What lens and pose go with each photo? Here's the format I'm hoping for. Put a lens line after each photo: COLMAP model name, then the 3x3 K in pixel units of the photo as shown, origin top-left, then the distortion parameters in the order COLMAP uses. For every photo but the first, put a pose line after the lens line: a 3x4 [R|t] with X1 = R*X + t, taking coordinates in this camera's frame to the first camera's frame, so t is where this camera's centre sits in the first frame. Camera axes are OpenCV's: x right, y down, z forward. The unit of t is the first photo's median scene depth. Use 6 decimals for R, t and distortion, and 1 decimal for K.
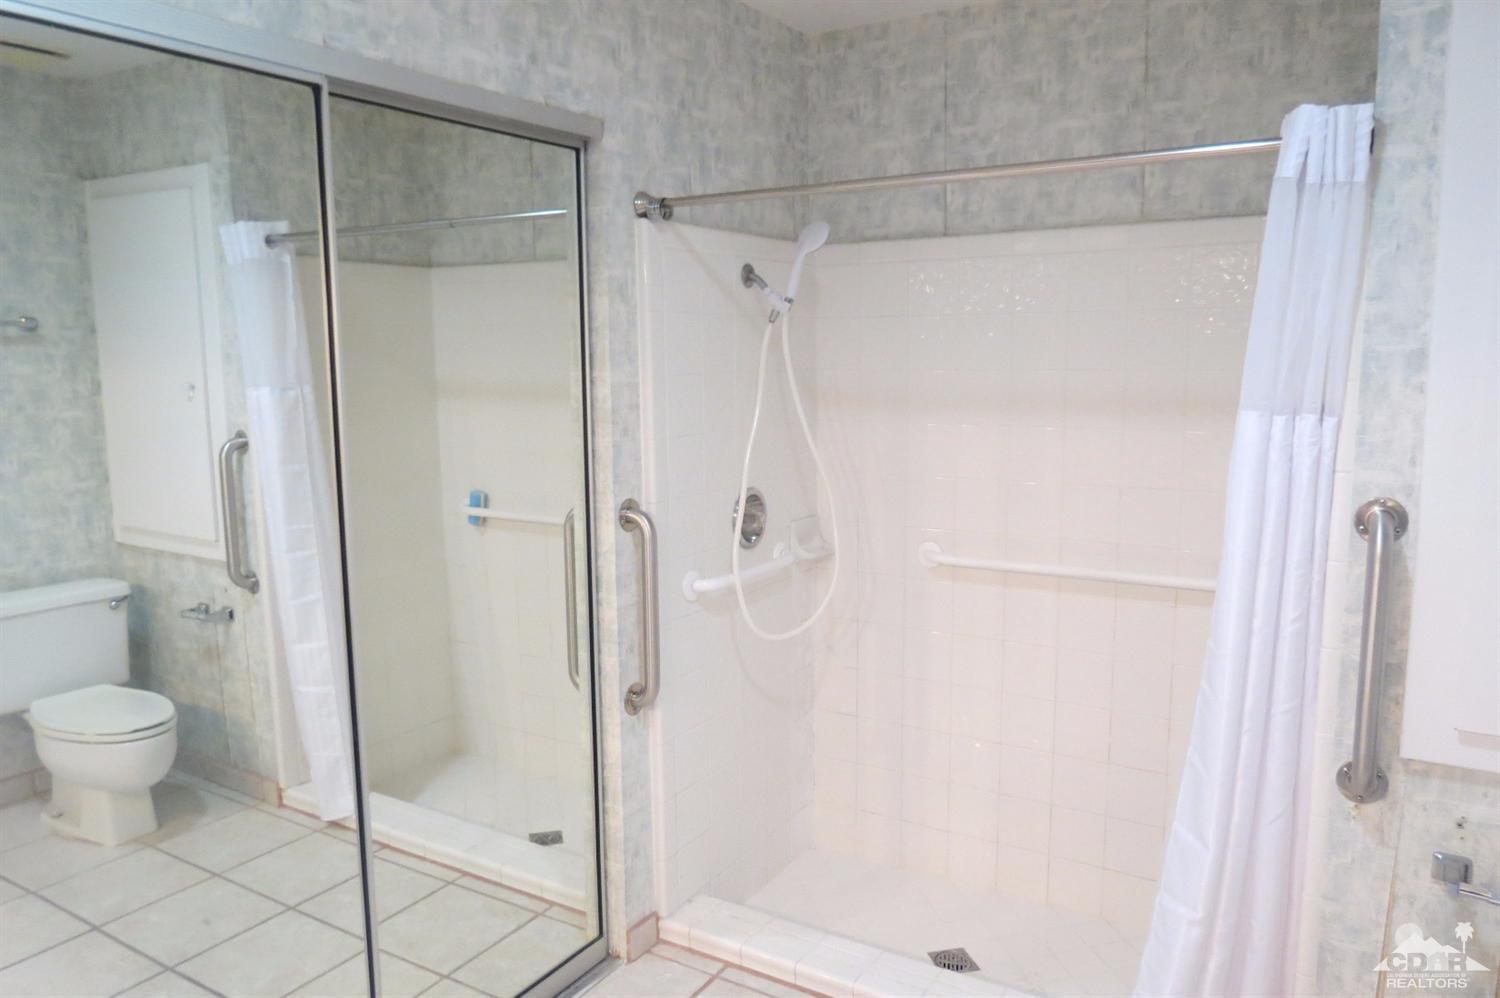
lens RADIAL K [[1090.1, 0, 746.8], [0, 1090.1, 502.1], [0, 0, 1]] dist [-0.007963, 0.003685]
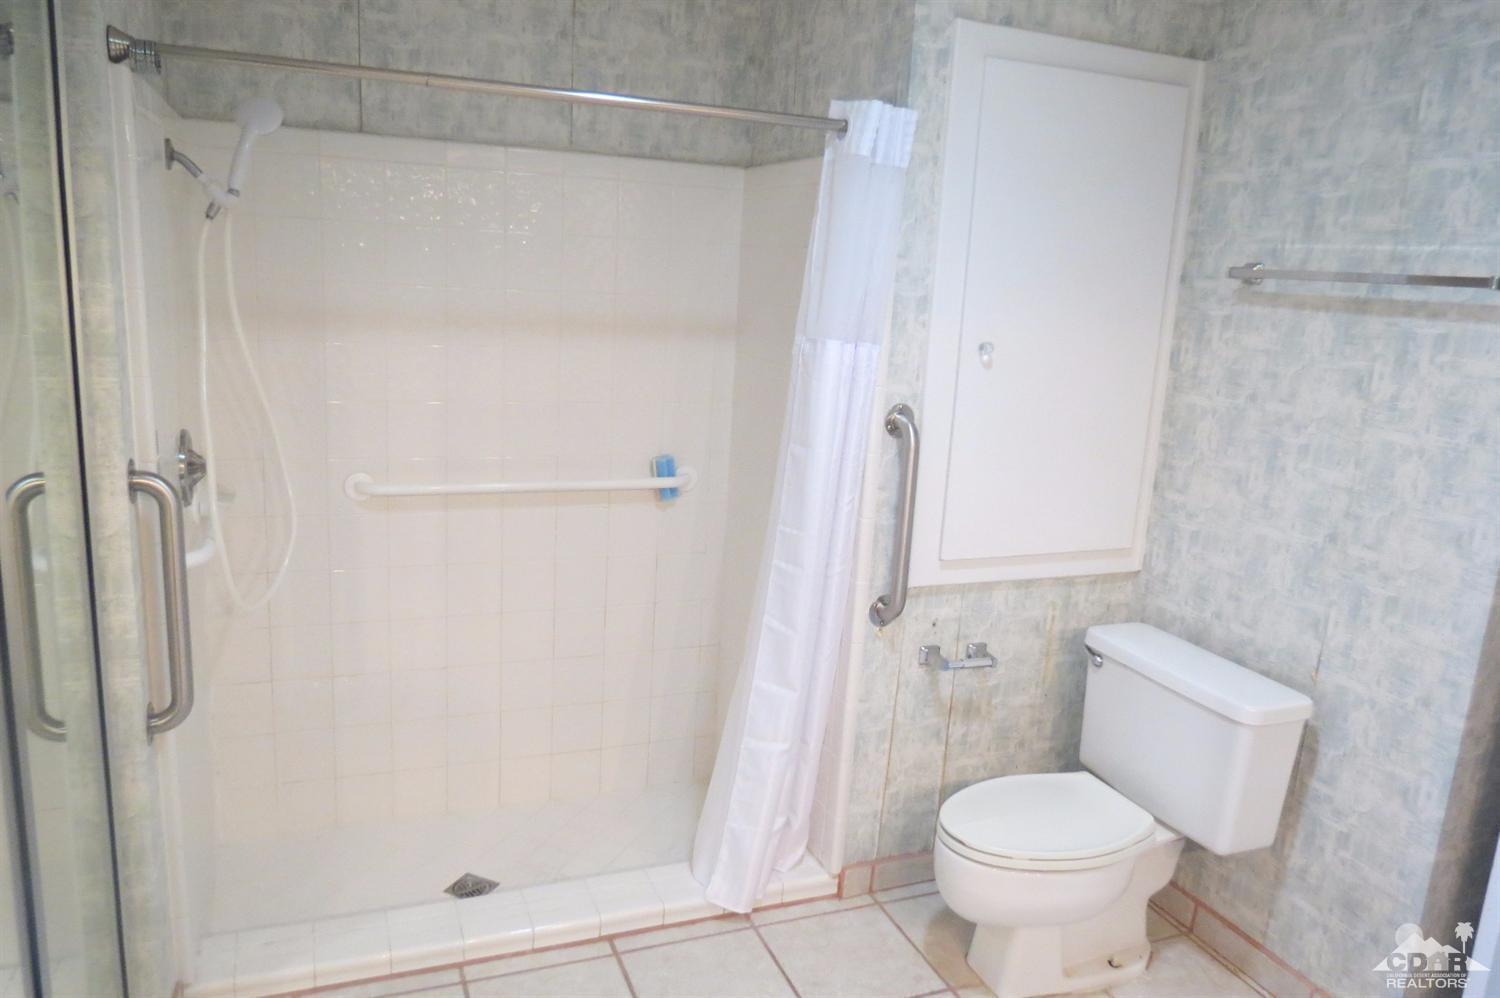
lens RADIAL K [[1070.5, 0, 755.9], [0, 1070.5, 503.3], [0, 0, 1]] dist [-0.029589, 0.009071]
pose [[0.582580, -0.132946, 0.801827, -0.593235], [0.050971, 0.990566, 0.127207, -0.058122], [-0.811174, -0.033238, 0.583860, 0.341646]]
